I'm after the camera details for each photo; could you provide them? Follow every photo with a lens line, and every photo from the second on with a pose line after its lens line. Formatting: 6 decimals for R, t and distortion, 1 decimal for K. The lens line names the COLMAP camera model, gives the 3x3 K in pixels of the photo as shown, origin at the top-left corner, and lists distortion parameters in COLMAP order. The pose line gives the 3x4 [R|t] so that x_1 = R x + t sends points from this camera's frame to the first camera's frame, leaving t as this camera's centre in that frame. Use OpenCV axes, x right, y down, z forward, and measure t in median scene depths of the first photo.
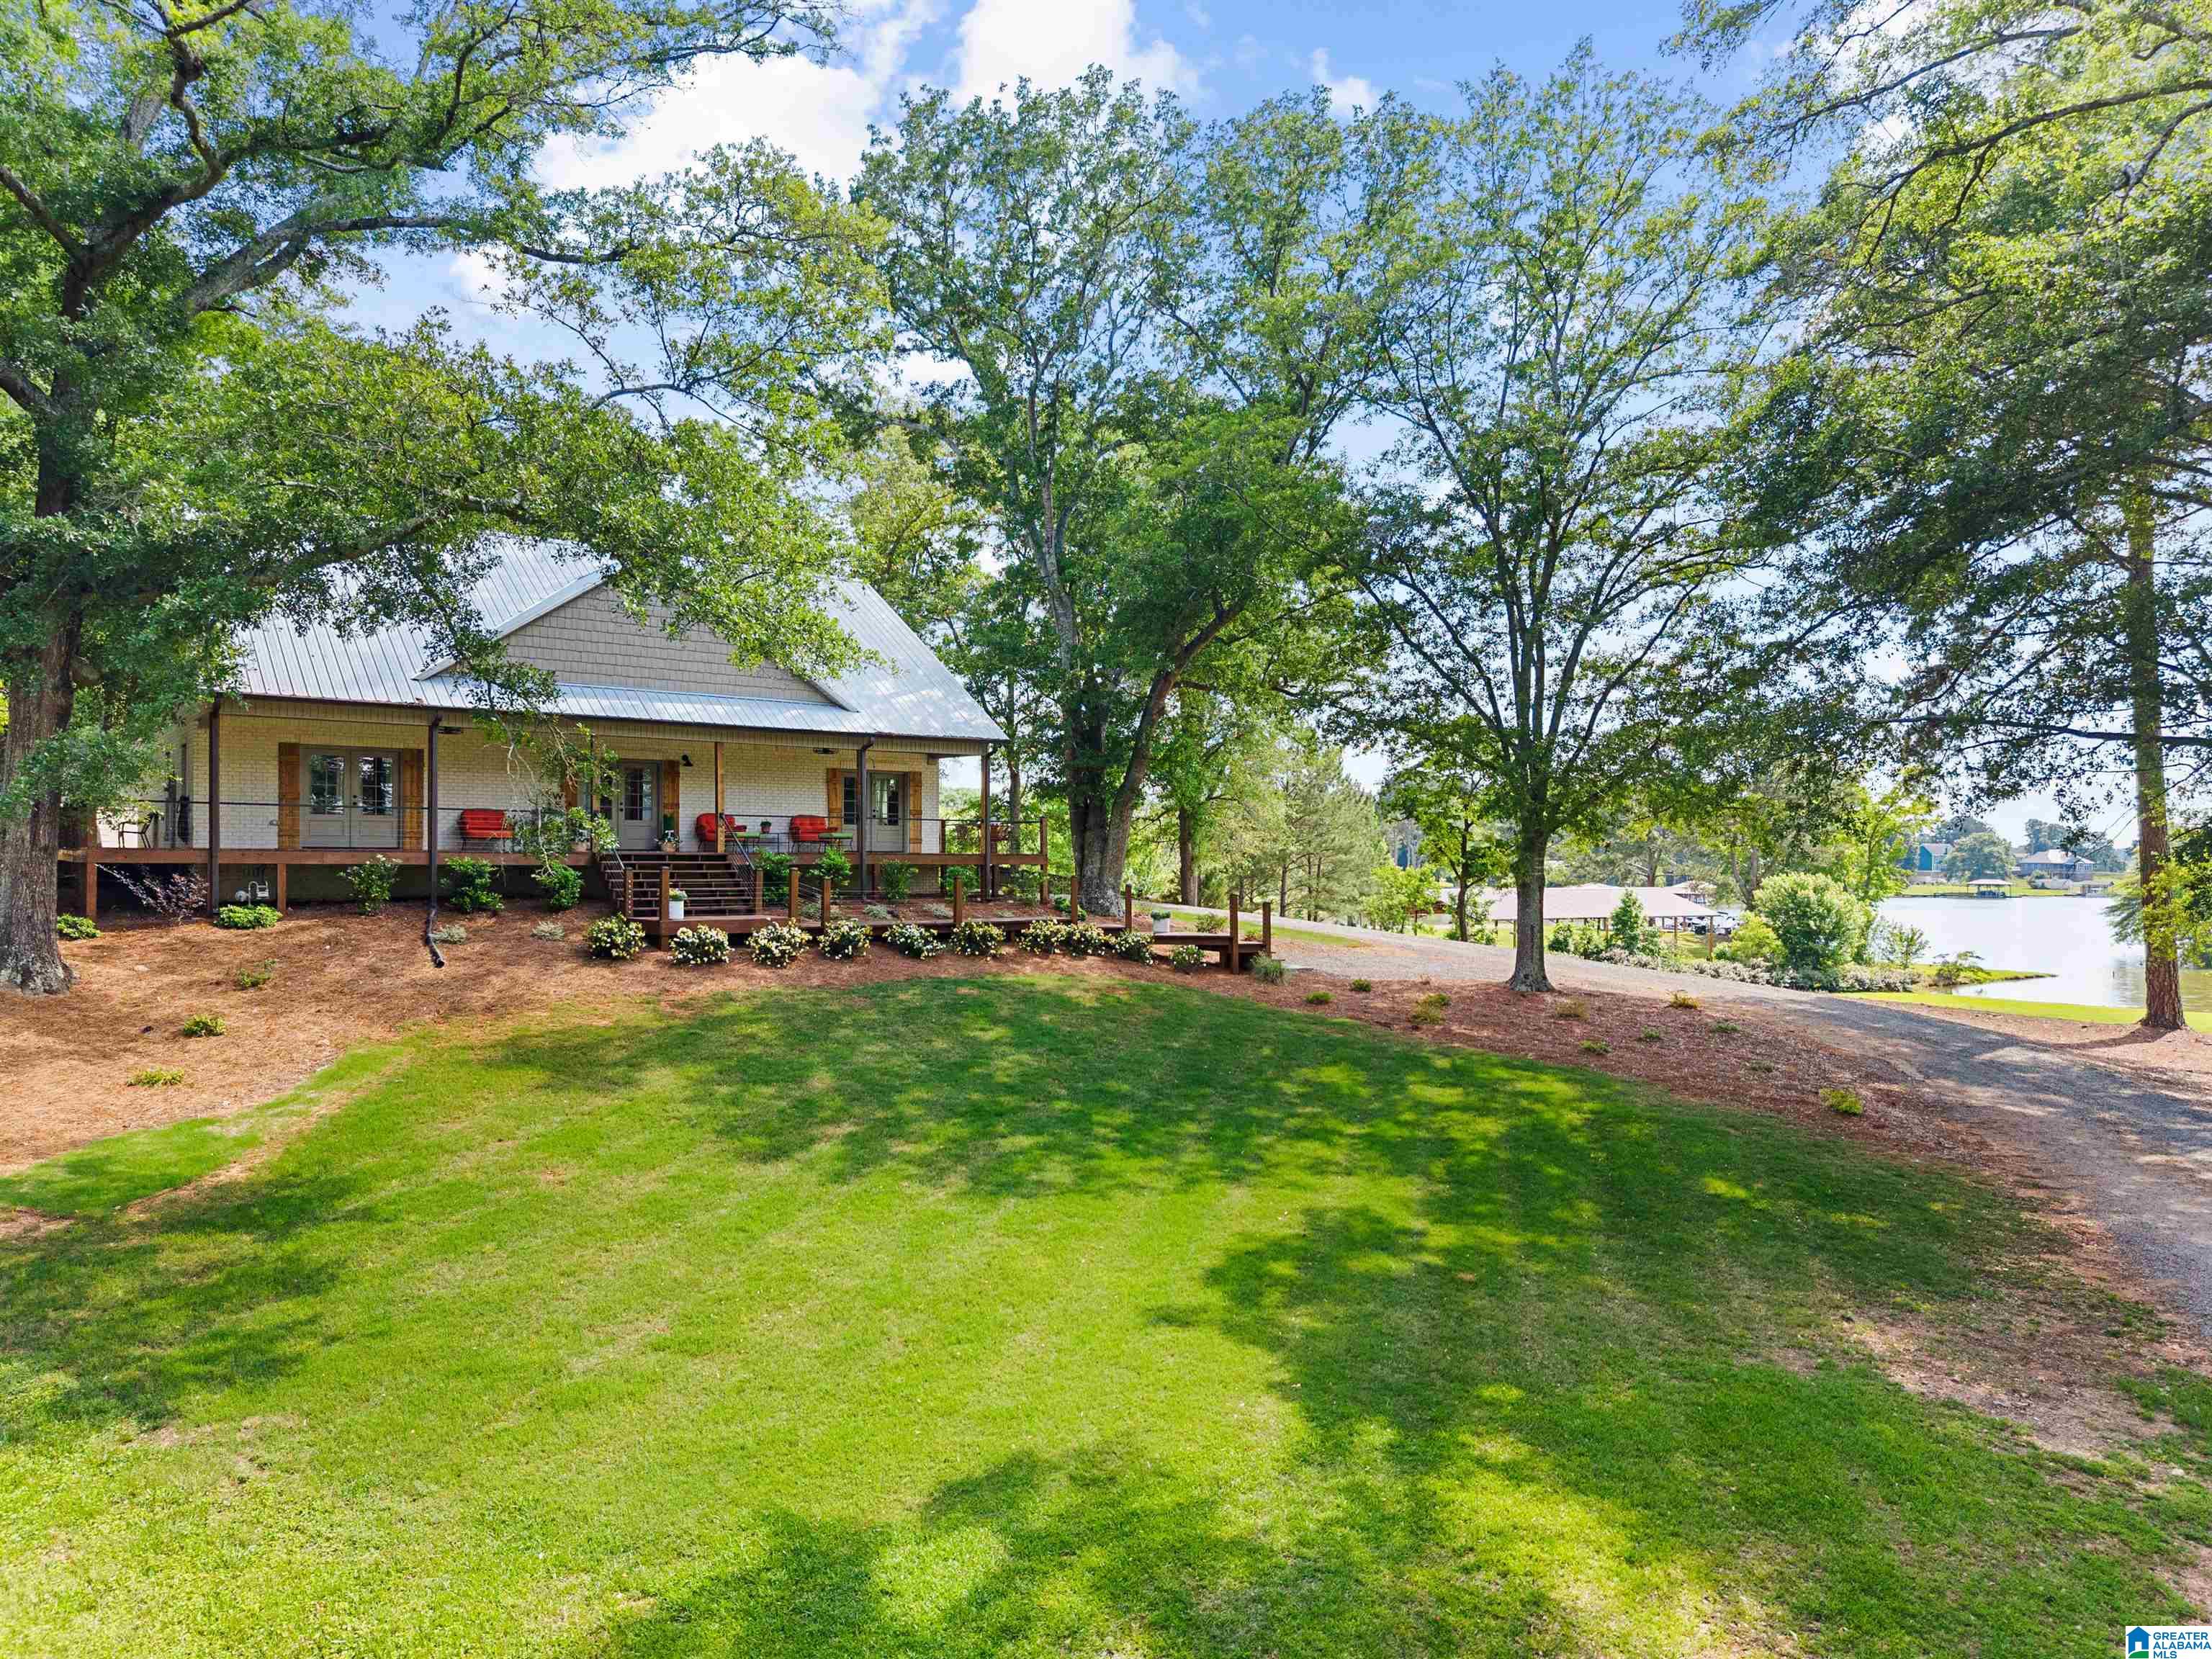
lens RADIAL K [[1493.9, 0, 1104.3], [0, 1493.9, 825.3], [0, 0, 1]] dist [0.028831, -0.033613]
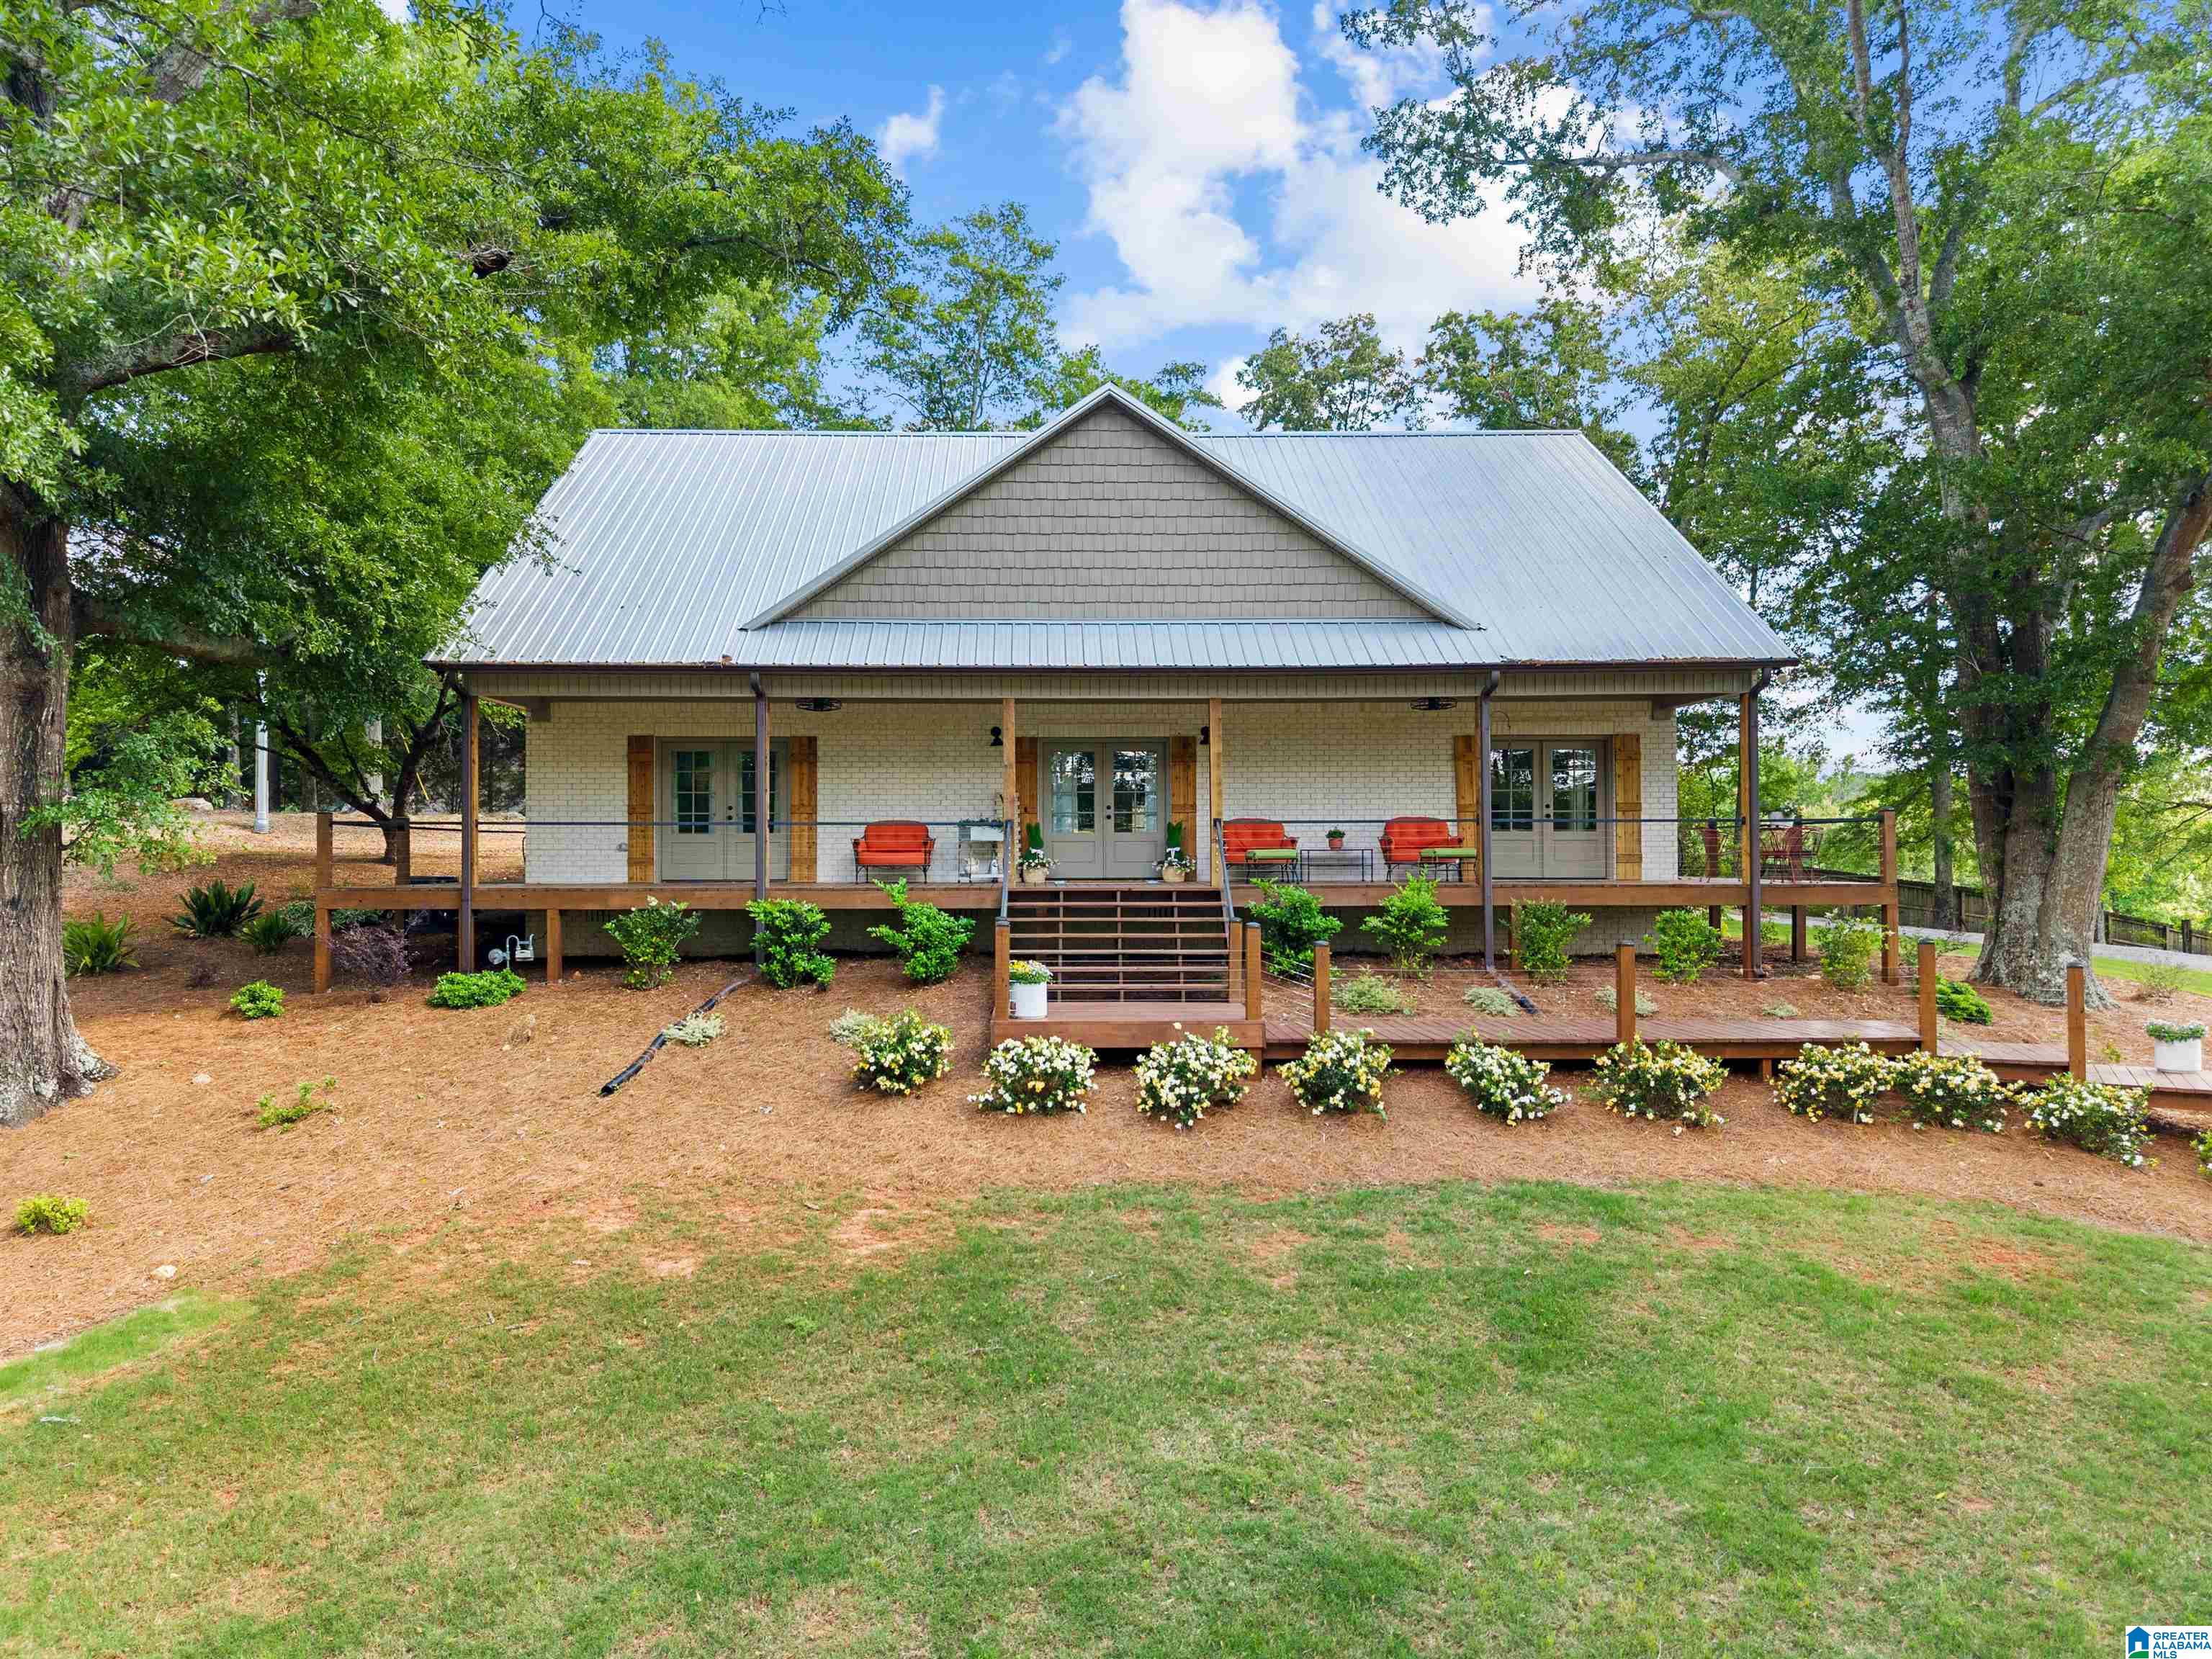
lens RADIAL K [[1493.9, 0, 1104.3], [0, 1493.9, 825.3], [0, 0, 1]] dist [0.028831, -0.033613]
pose [[0.820419, -0.024244, -0.571249, 0.036524], [0.019424, 0.999706, -0.014531, 0.002497], [0.571433, 0.000826, 0.820648, 0.517667]]
